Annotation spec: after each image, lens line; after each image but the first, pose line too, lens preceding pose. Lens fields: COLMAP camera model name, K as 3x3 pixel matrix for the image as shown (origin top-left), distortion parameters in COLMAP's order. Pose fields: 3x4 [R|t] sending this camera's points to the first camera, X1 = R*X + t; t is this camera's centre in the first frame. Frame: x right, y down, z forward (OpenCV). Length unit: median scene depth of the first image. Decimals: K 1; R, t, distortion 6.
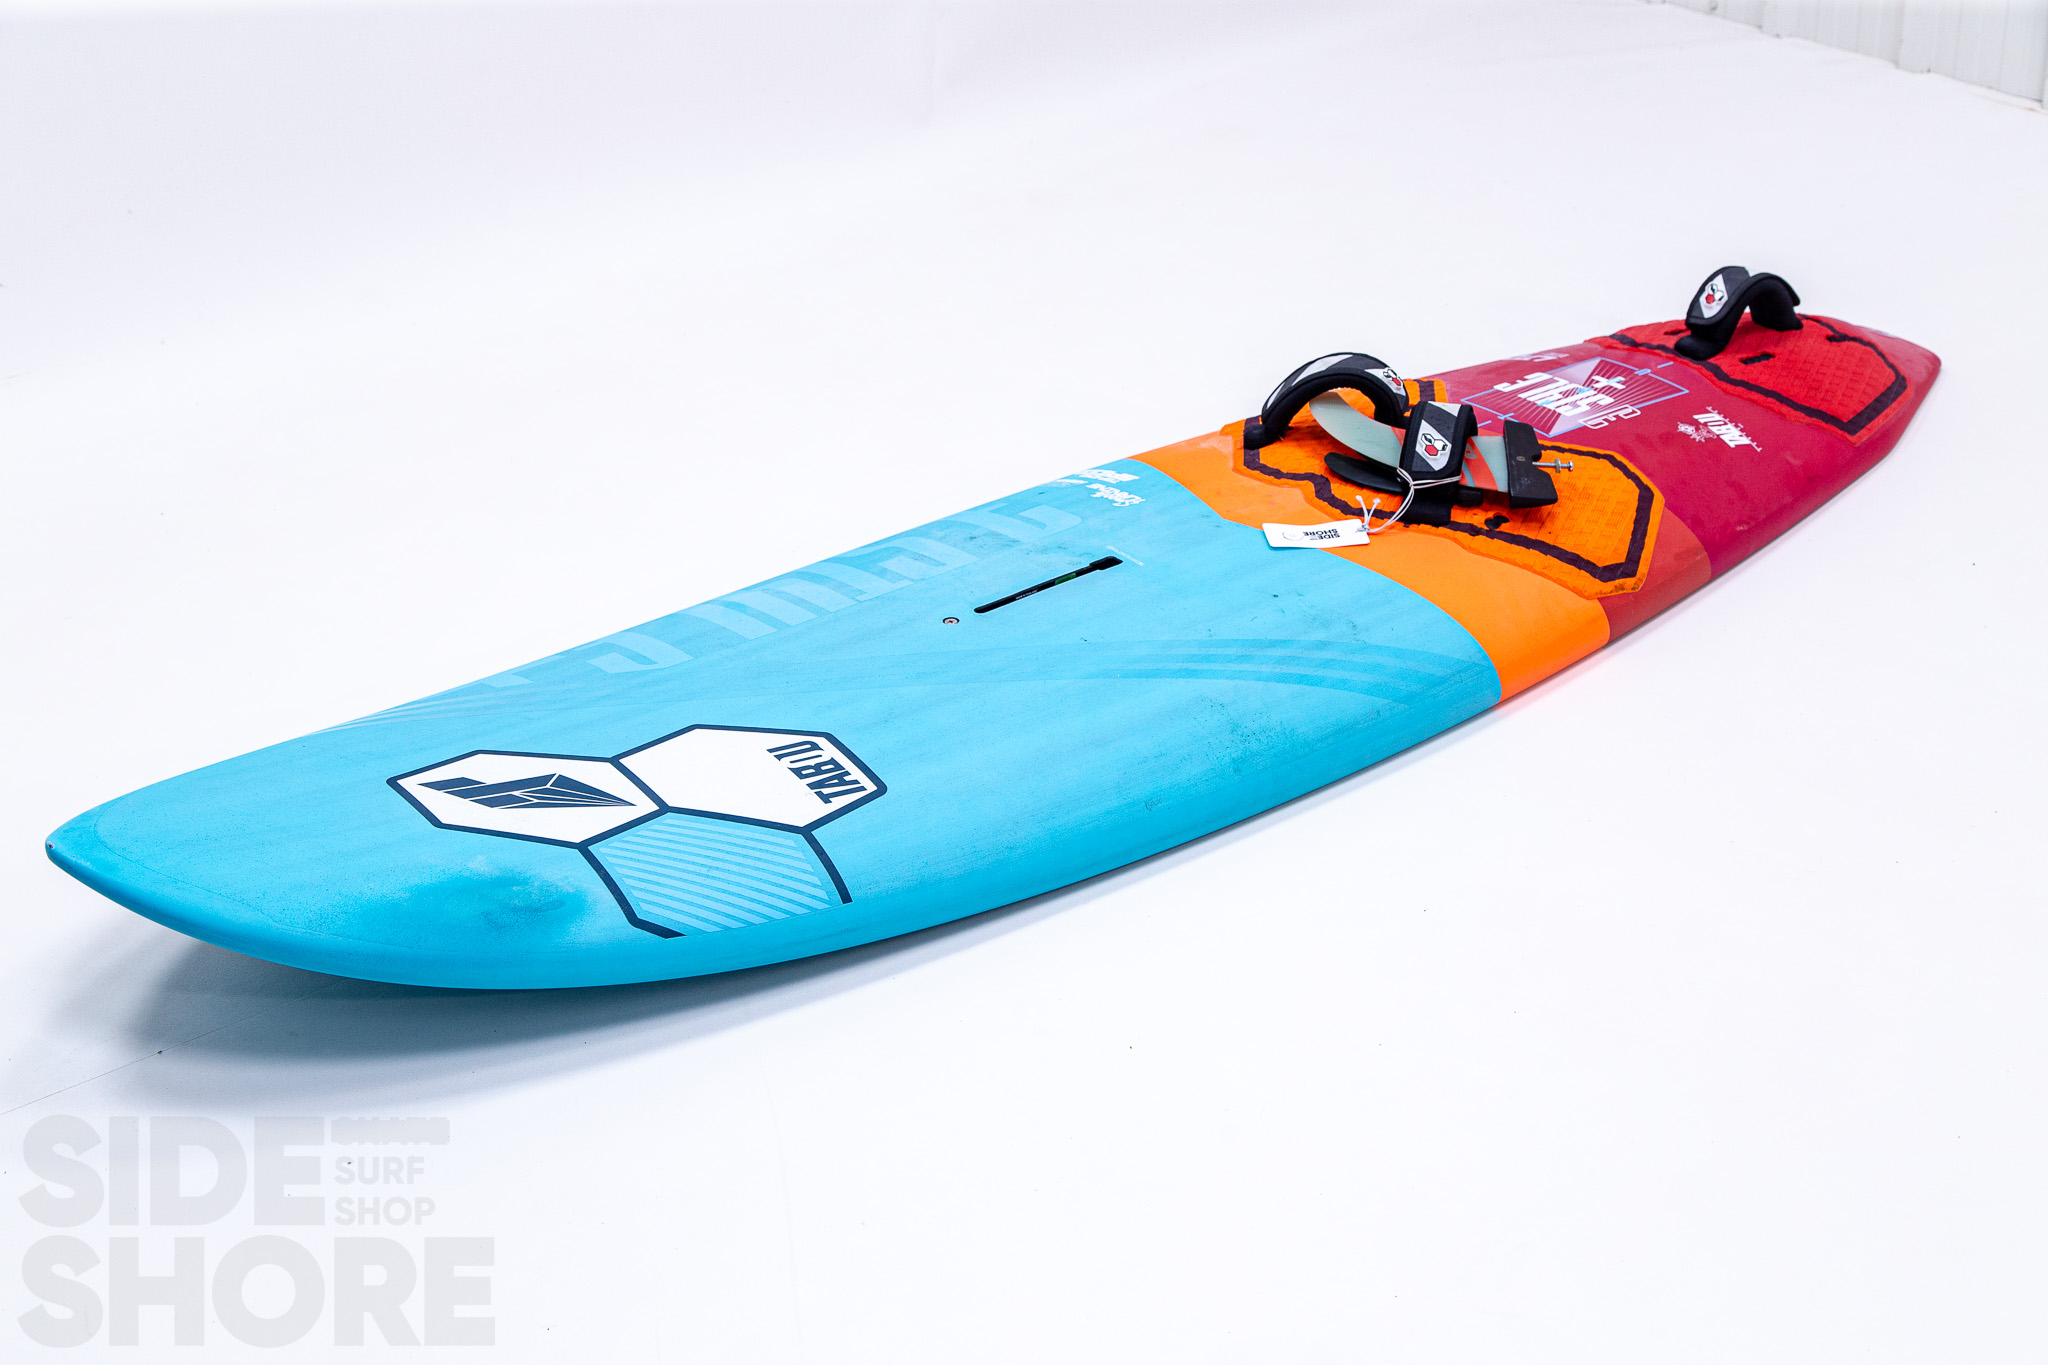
lens RADIAL K [[2950.8, 0, 1021.2], [0, 2950.8, 683.6], [0, 0, 1]] dist [-0.071946, 0.000000]
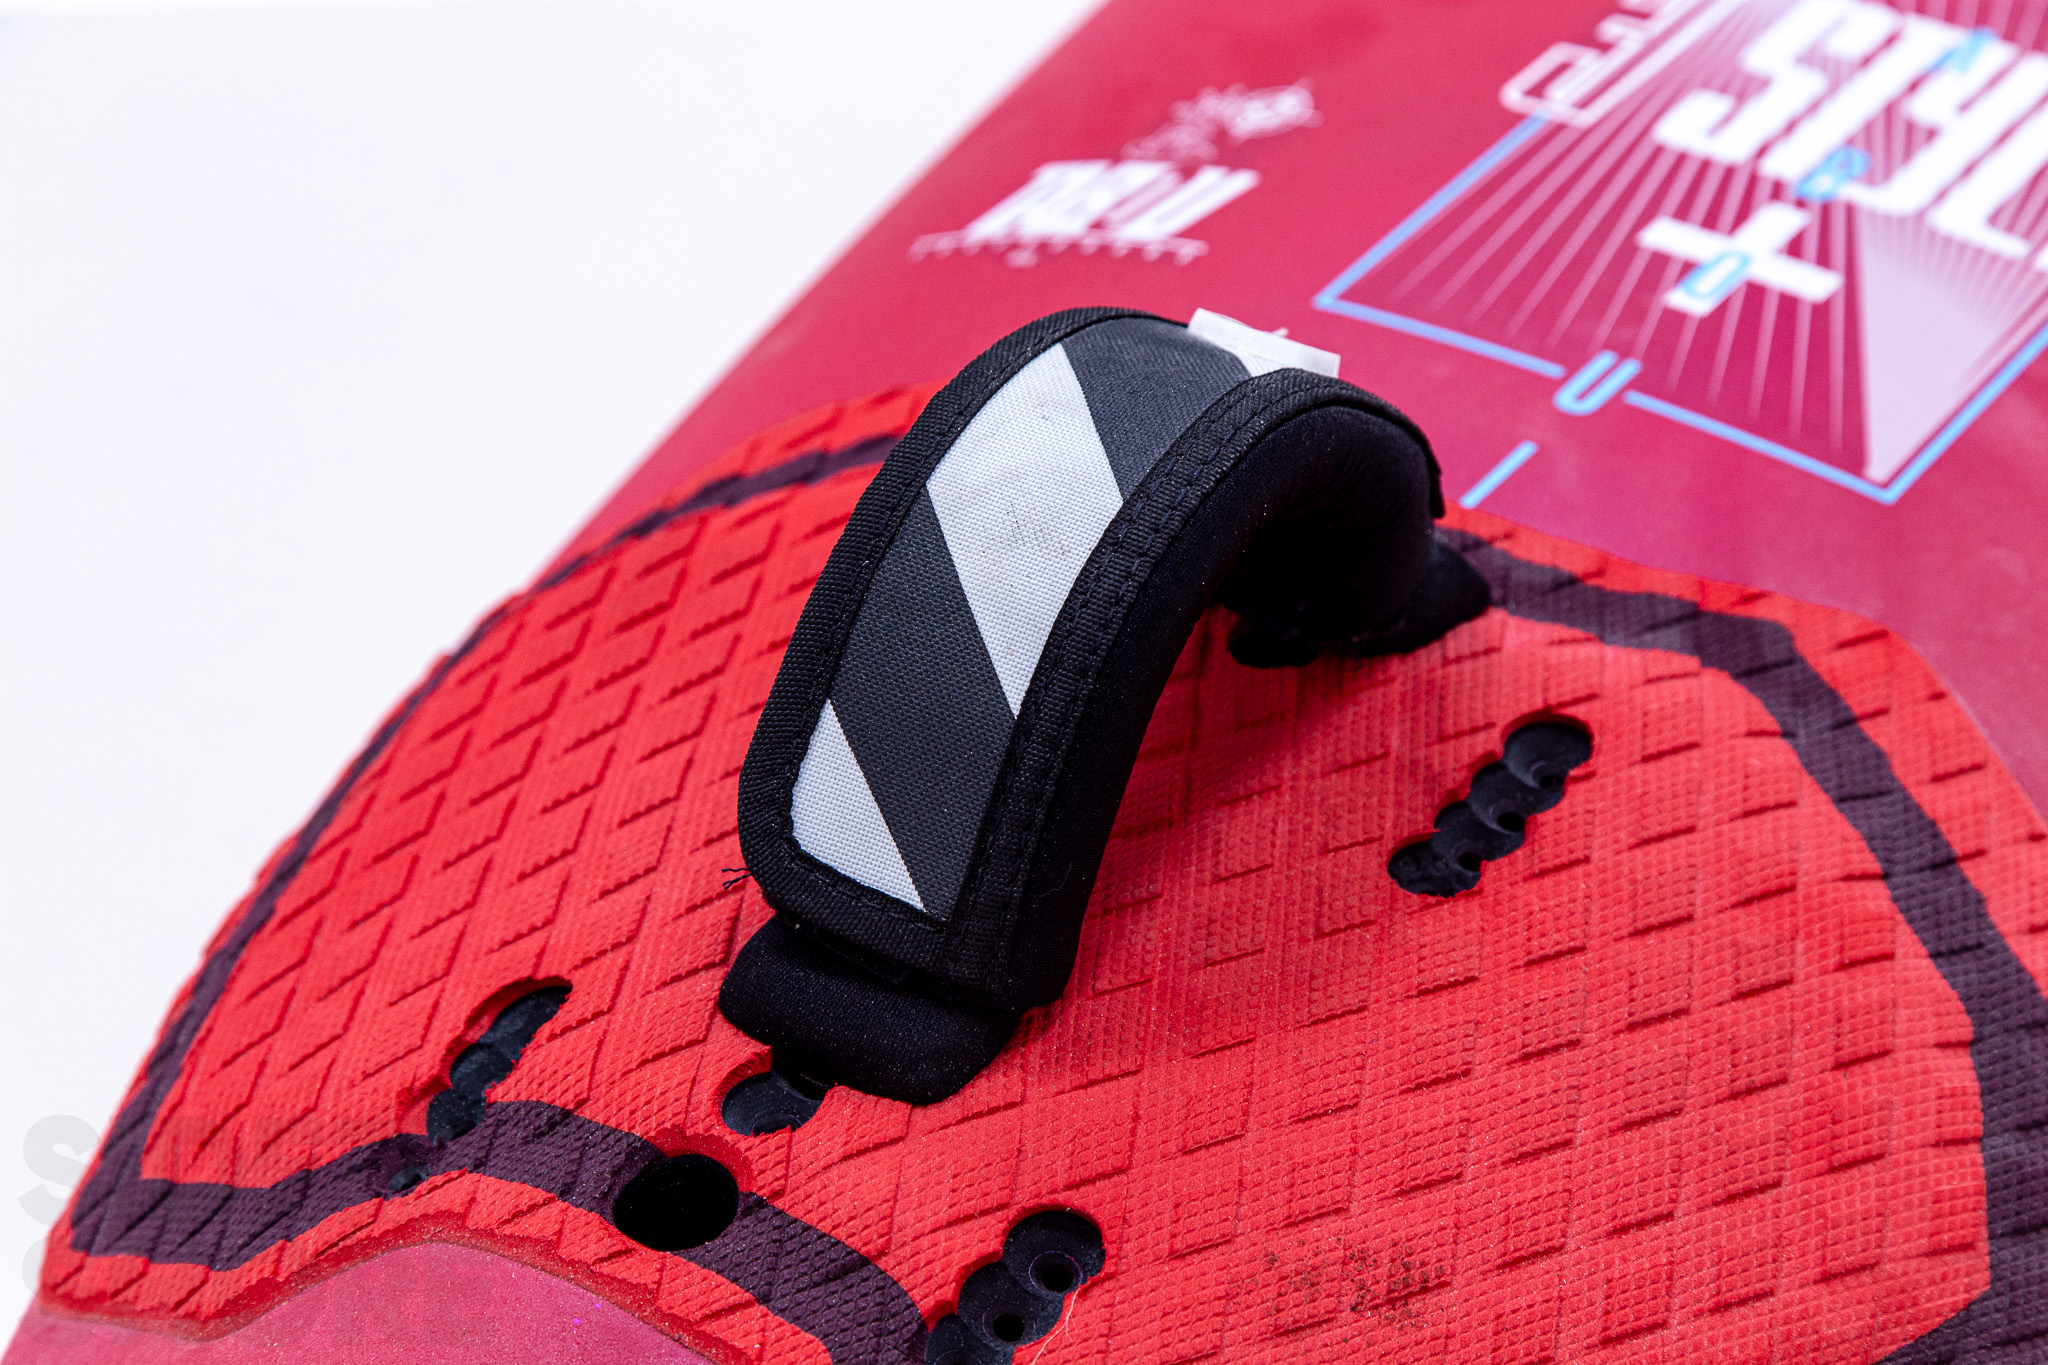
lens RADIAL K [[5310.7, 0, 1023.2], [0, 5310.7, 682.1], [0, 0, 1]] dist [-0.265027, 0.000000]
pose [[-0.957903, 0.217014, -0.187954, 0.353974], [-0.068635, 0.462591, 0.883911, -0.434209], [0.278767, 0.859601, -0.428223, 1.309470]]
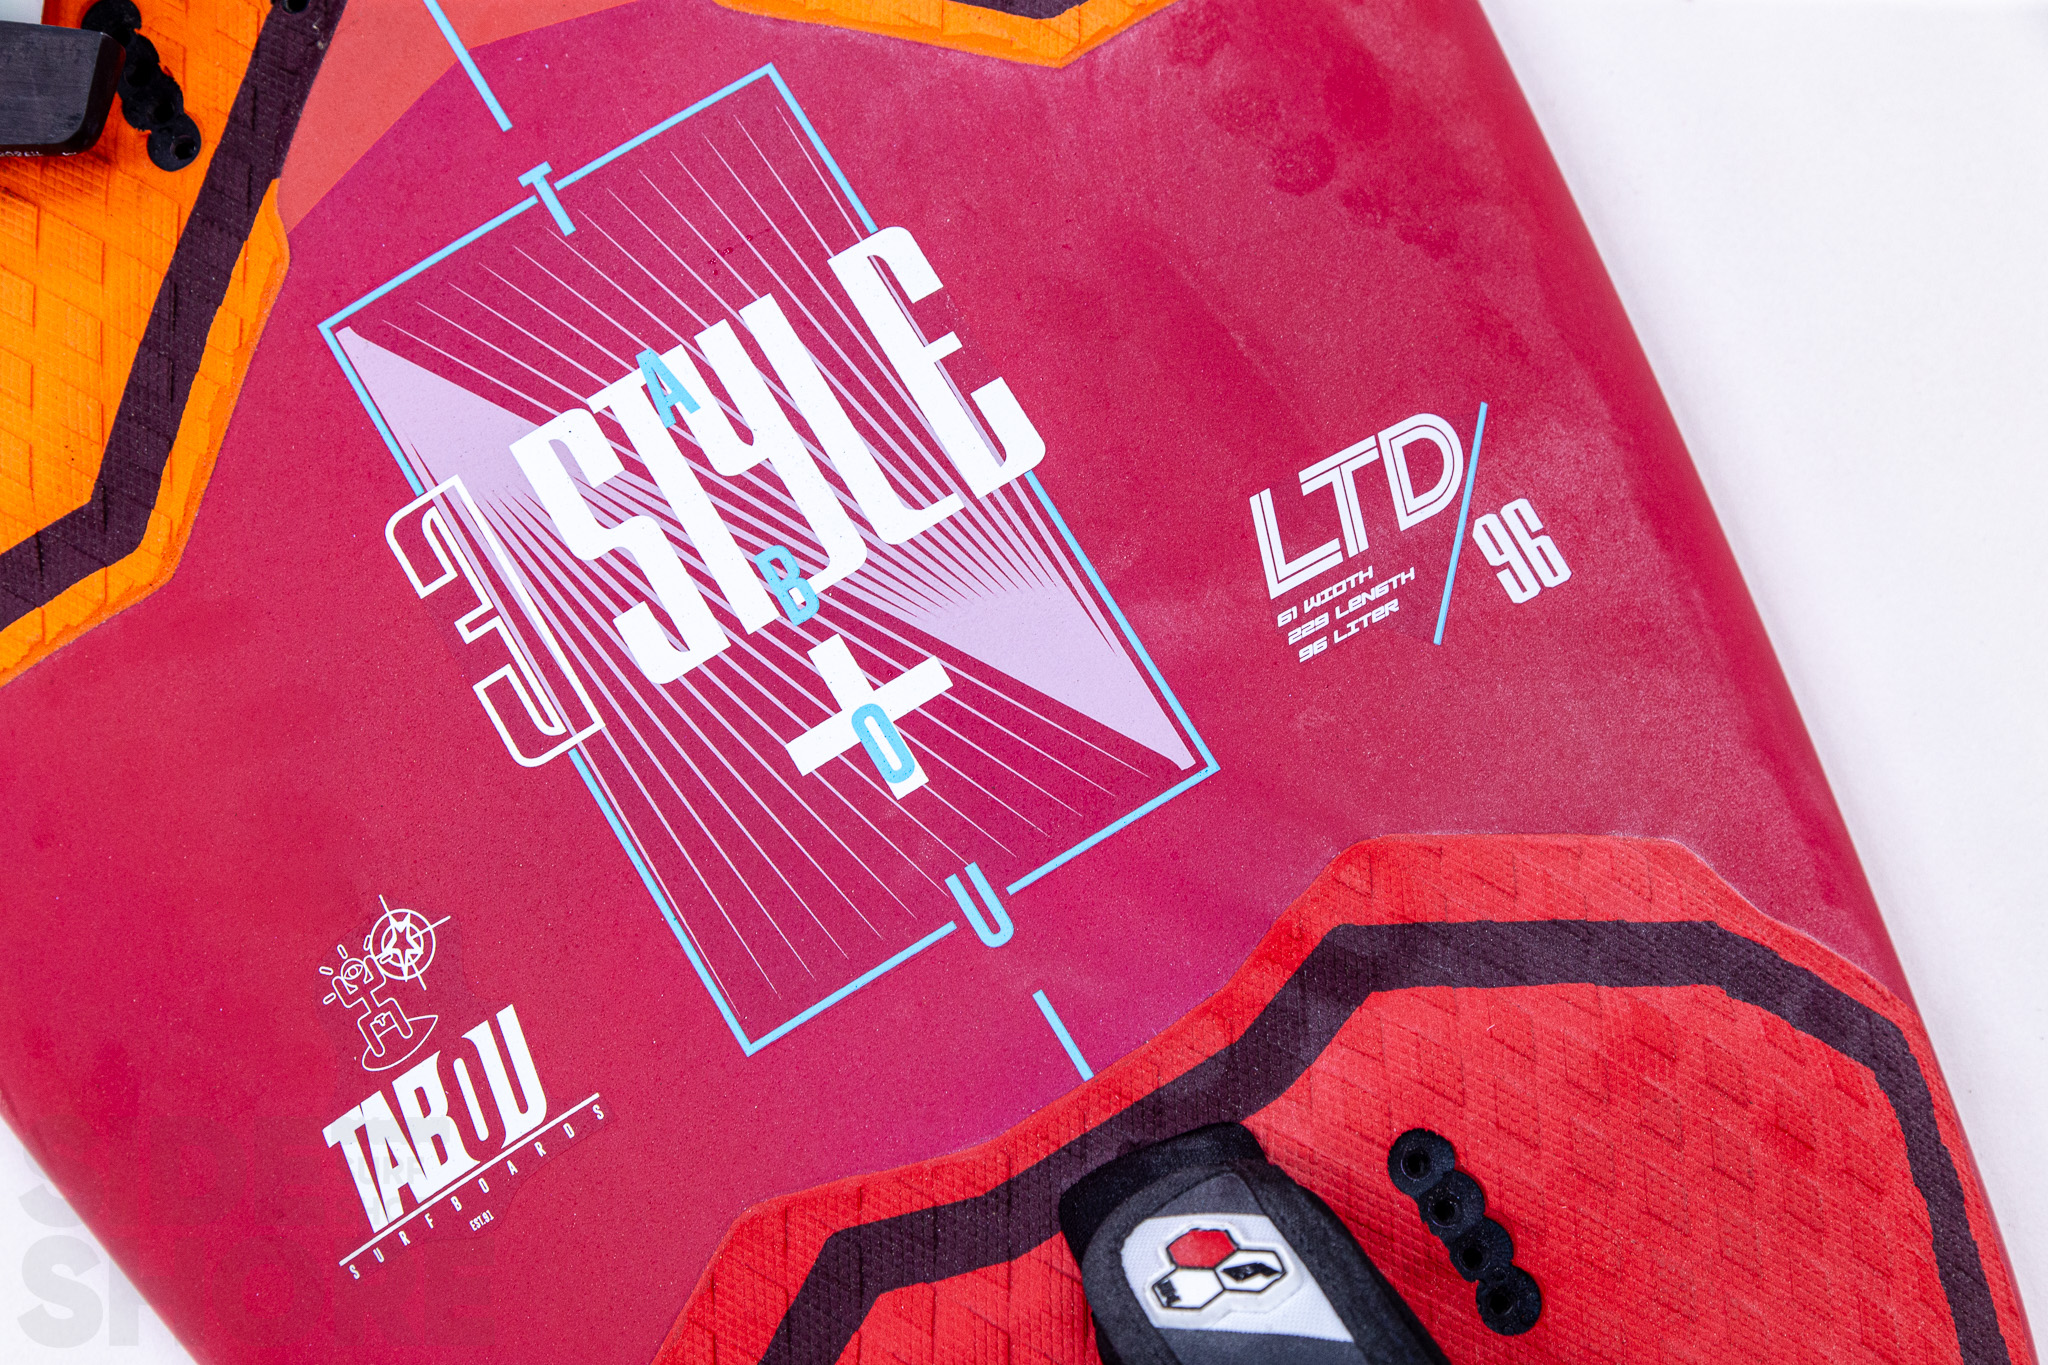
lens RADIAL K [[3524.4, 0, 1026.1], [0, 3524.4, 683.0], [0, 0, 1]] dist [-0.151043, 0.000000]
pose [[-0.100450, 0.972512, -0.210071, 0.286065], [-0.420758, 0.149807, 0.894718, -0.392913], [0.901595, 0.178264, 0.394144, 1.027662]]
